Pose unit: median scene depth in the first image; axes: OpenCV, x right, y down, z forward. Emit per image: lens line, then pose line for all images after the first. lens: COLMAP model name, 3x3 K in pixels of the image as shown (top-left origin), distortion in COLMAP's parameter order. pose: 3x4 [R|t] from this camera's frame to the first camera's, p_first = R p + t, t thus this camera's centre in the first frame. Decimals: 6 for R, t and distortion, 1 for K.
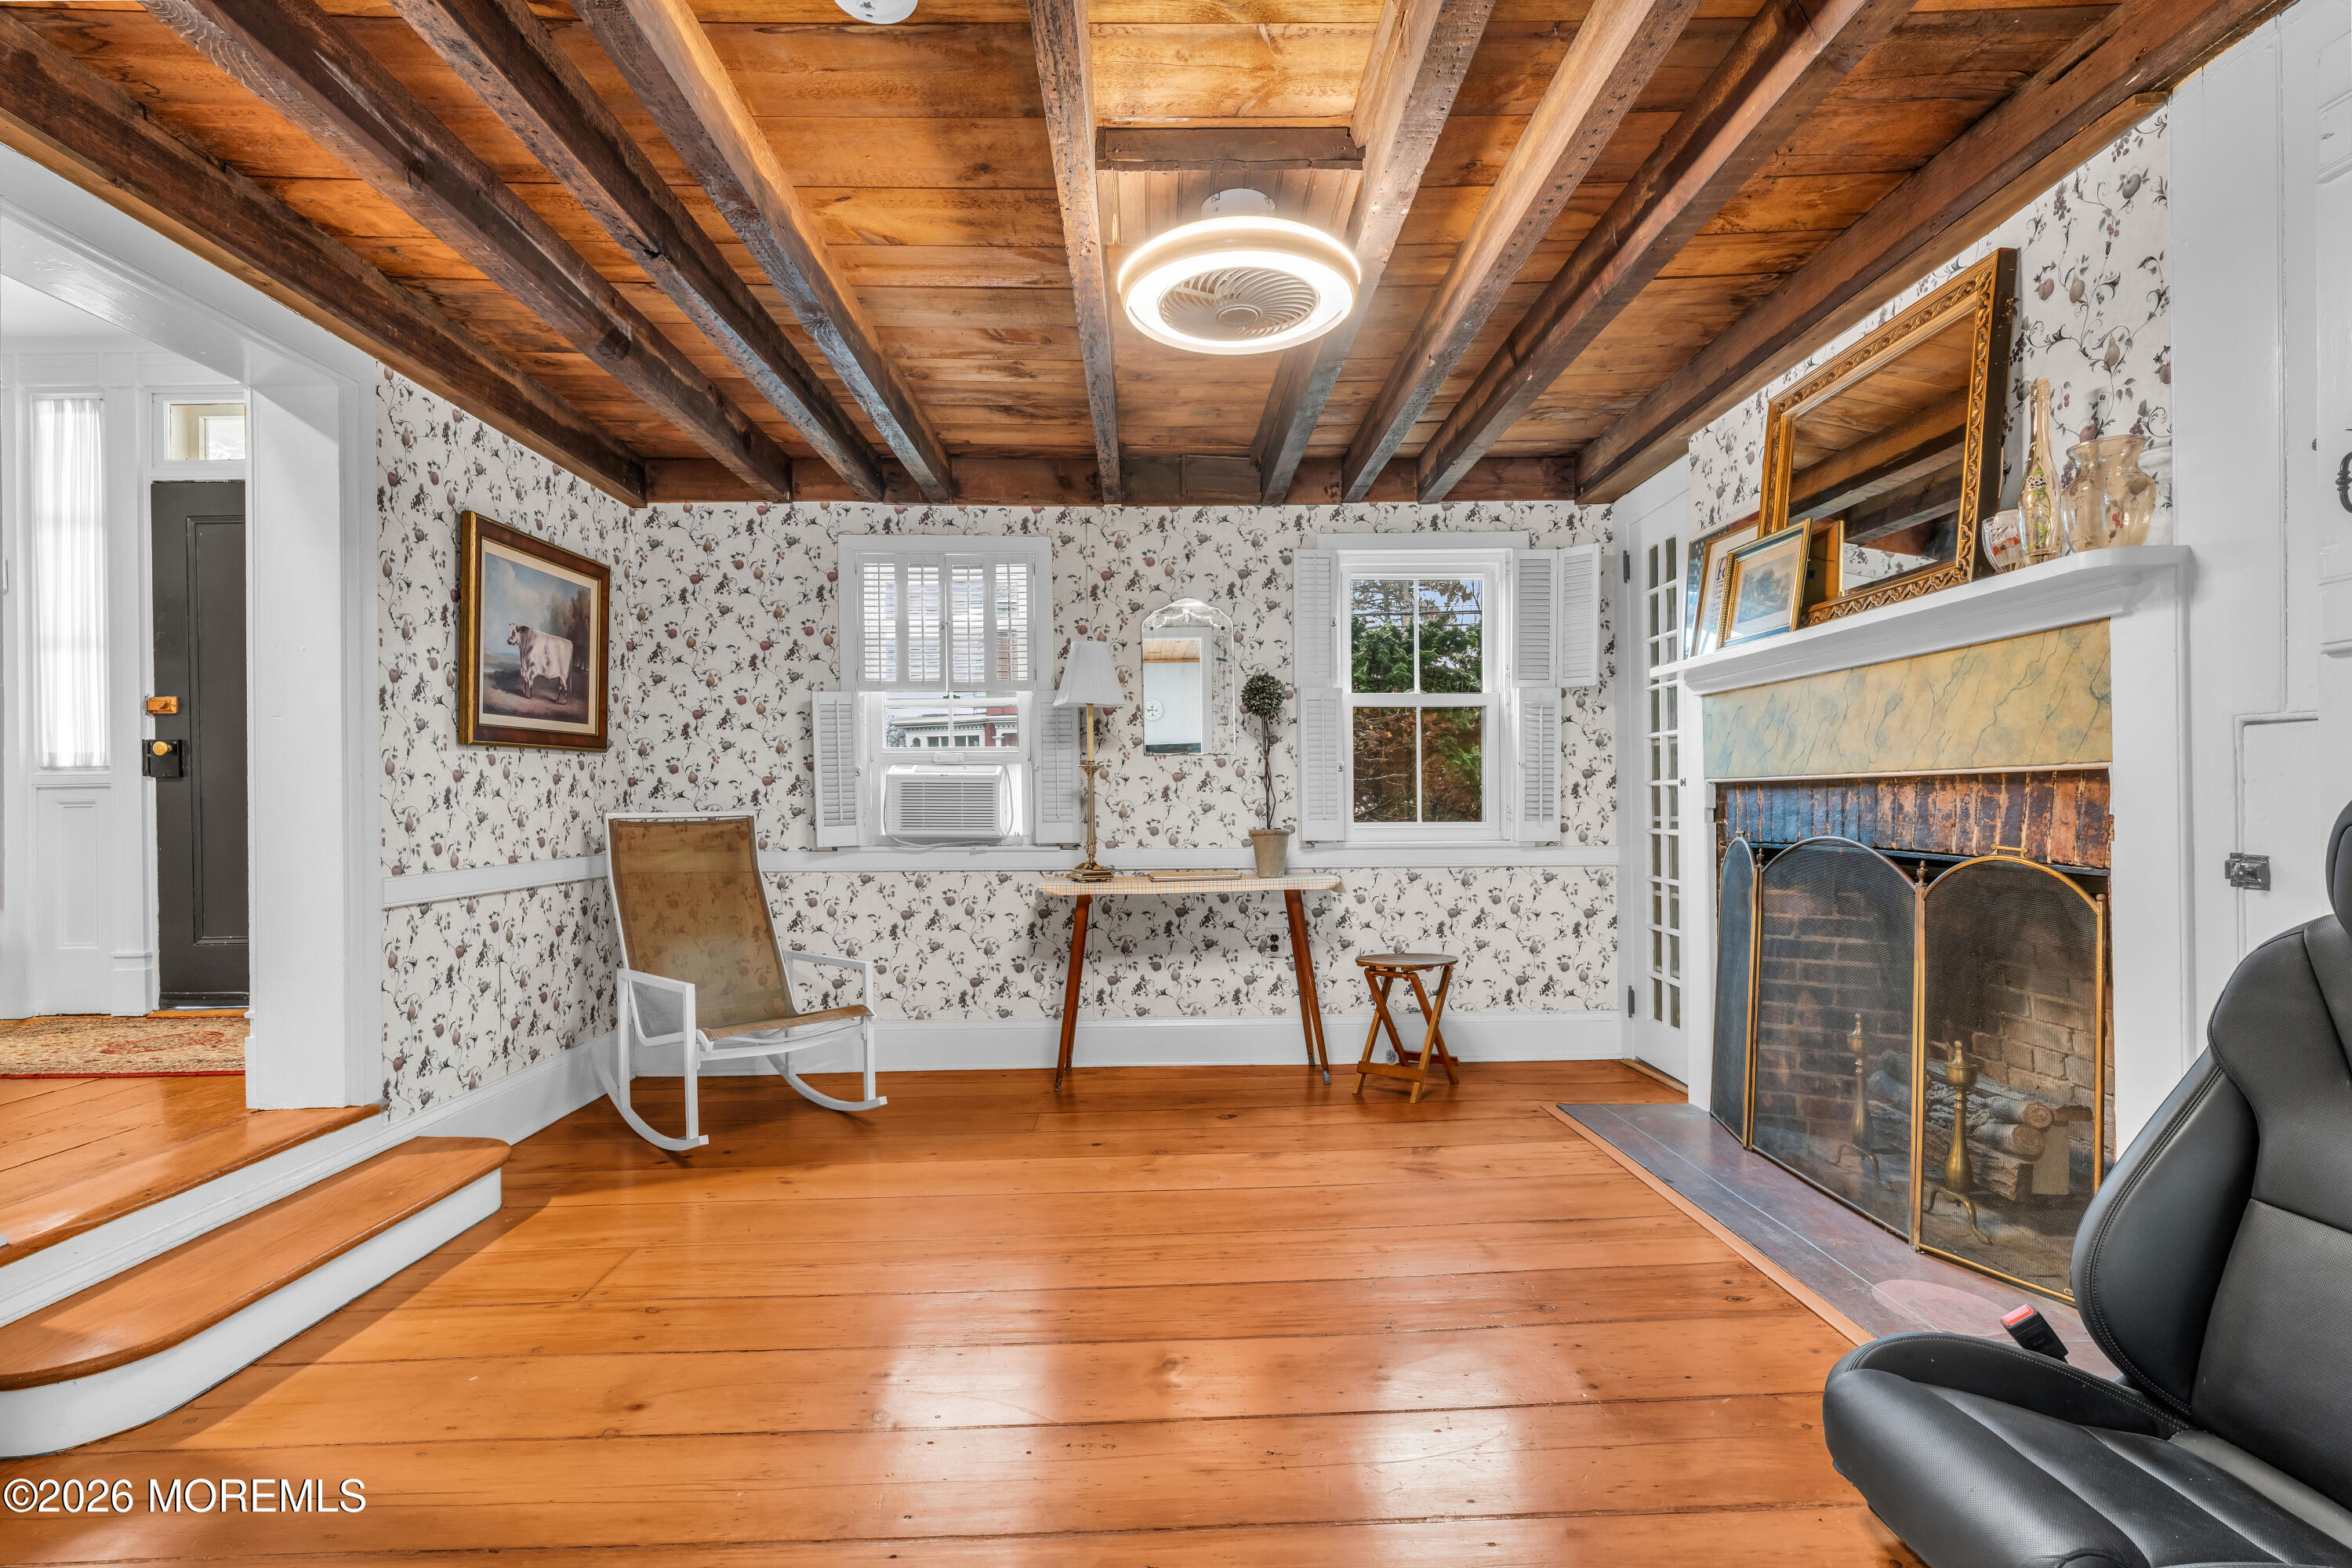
lens RADIAL K [[1102.8, 0, 1165.0], [0, 1102.8, 794.9], [0, 0, 1]] dist [-0.002313, -0.000915]
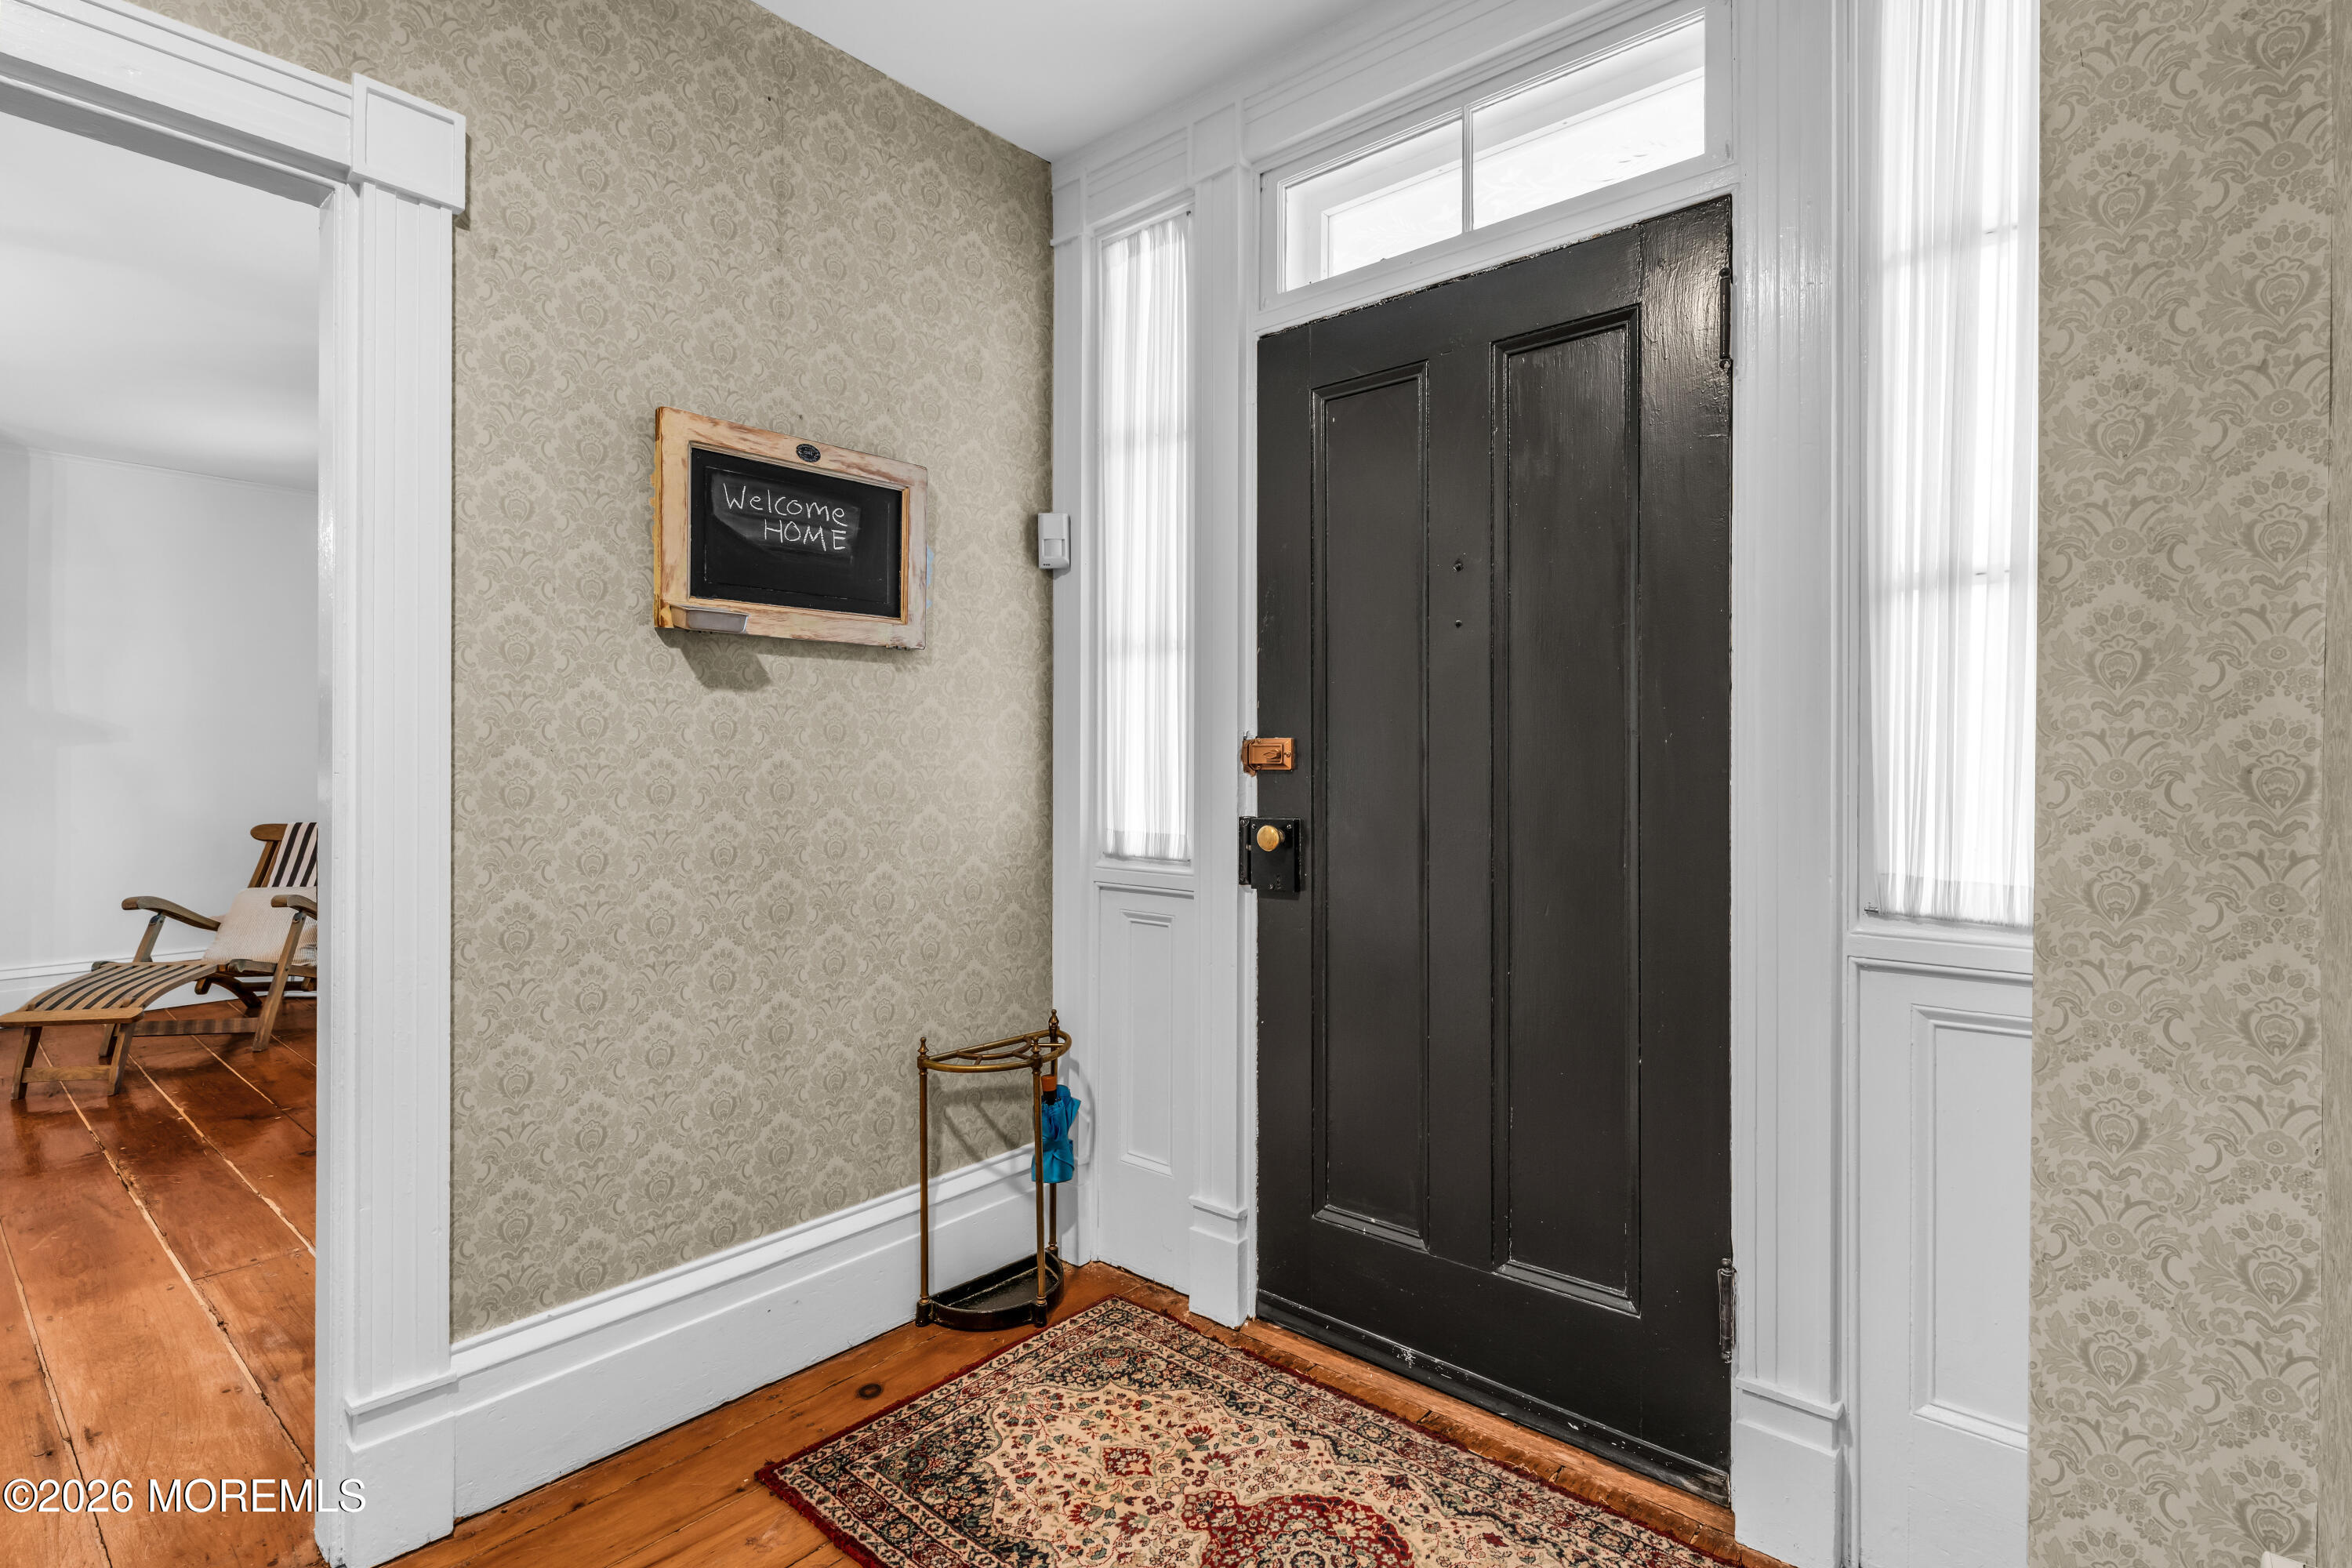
lens RADIAL K [[1102.8, 0, 1175.6], [0, 1102.8, 777.1], [0, 0, 1]] dist [-0.002313, -0.000915]
pose [[0.752175, 0.024172, -0.658519, -0.593674], [-0.014686, 0.999694, 0.019921, -0.080088], [0.658799, -0.005313, 0.752300, 0.568170]]
